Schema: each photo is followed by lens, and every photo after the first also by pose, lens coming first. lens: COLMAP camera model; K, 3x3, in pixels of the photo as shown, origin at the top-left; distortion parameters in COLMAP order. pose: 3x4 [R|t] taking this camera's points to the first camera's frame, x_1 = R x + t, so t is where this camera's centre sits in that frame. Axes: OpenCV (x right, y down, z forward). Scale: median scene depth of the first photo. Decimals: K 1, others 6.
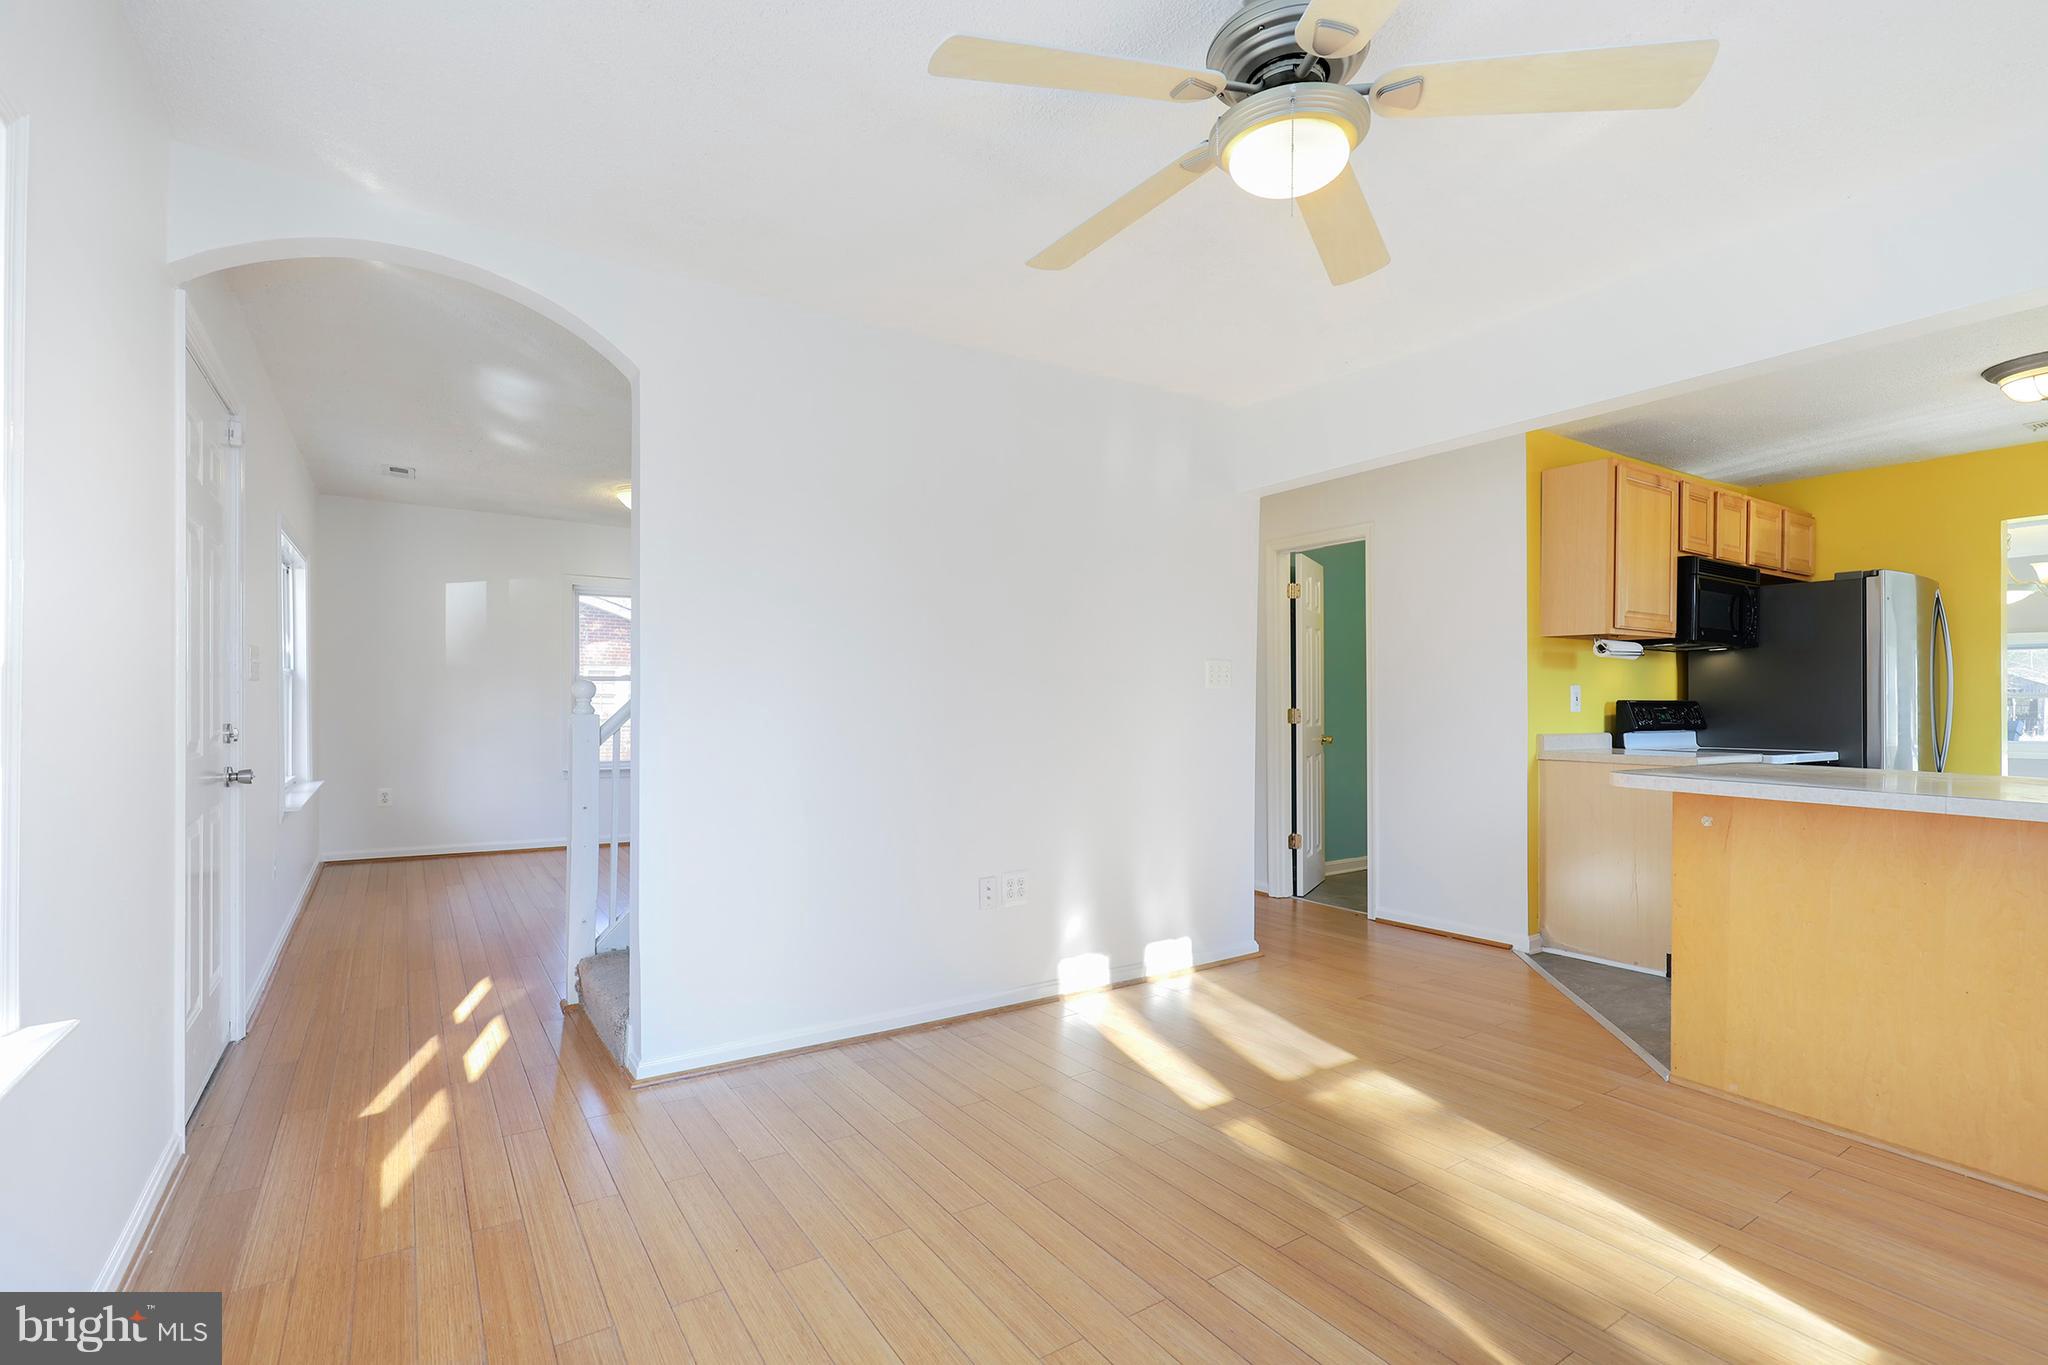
lens RADIAL K [[950.9, 0, 1031.2], [0, 950.9, 699.5], [0, 0, 1]] dist [0.005649, -0.000675]
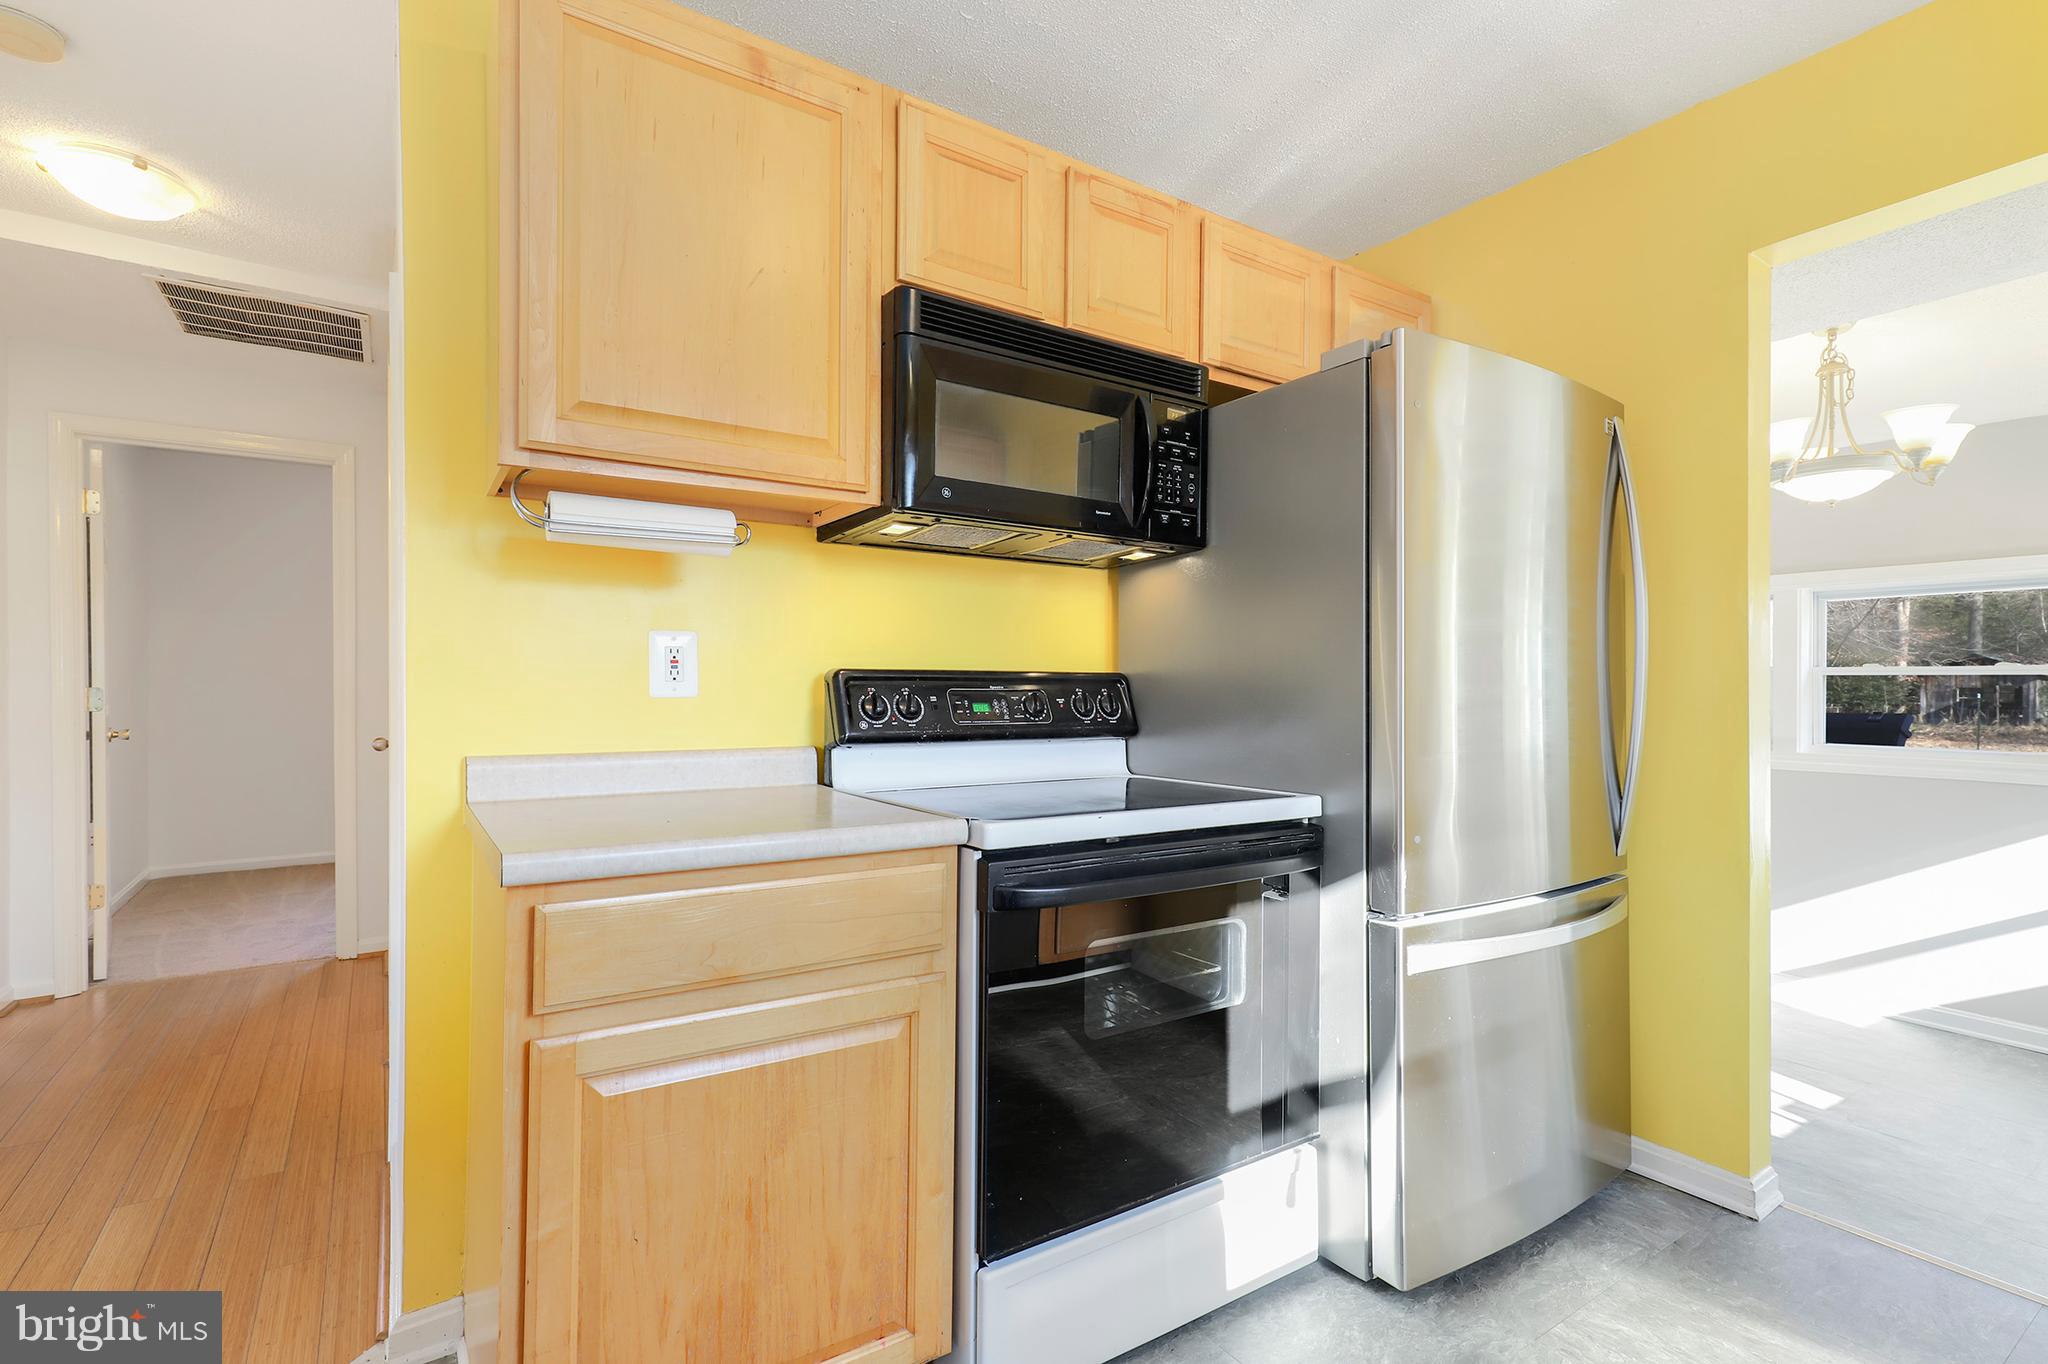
lens RADIAL K [[950.9, 0, 1043.6], [0, 950.9, 687.7], [0, 0, 1]] dist [0.005649, -0.000675]
pose [[0.999947, -0.001670, 0.010181, 0.698003], [0.001668, 0.999999, 0.000261, 0.008951], [-0.010181, -0.000244, 0.999948, 0.579526]]
